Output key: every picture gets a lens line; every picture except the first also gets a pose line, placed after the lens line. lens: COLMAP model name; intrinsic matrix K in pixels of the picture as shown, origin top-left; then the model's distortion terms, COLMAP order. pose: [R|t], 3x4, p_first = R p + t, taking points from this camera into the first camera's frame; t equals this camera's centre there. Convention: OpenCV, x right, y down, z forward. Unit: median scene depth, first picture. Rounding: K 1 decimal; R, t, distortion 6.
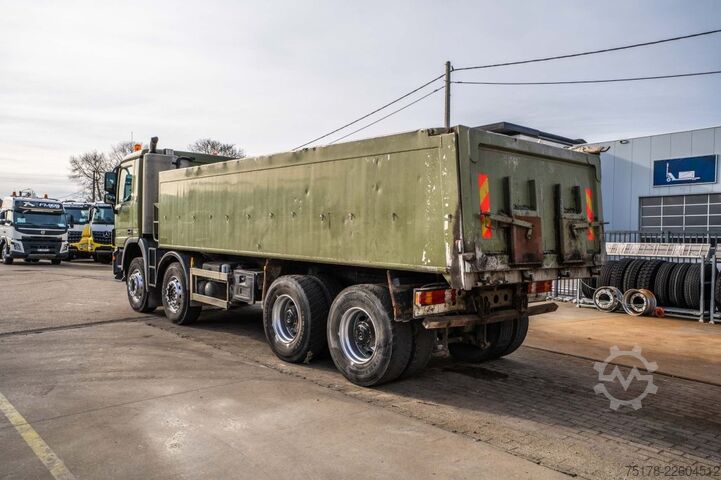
lens RADIAL K [[570.2, 0, 357.0], [0, 570.2, 240.6], [0, 0, 1]] dist [0.063581, -0.006114]
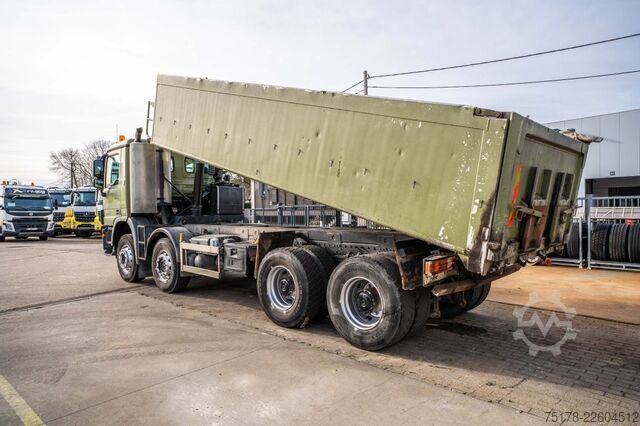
lens RADIAL K [[425.4, 0, 320.0], [0, 425.4, 213.0], [0, 0, 1]] dist [0.042590, 0.005162]
pose [[0.994805, -0.031139, 0.096922, -0.119370], [0.030902, 0.999515, 0.003943, -0.006572], [-0.096998, -0.000927, 0.995284, 0.172703]]
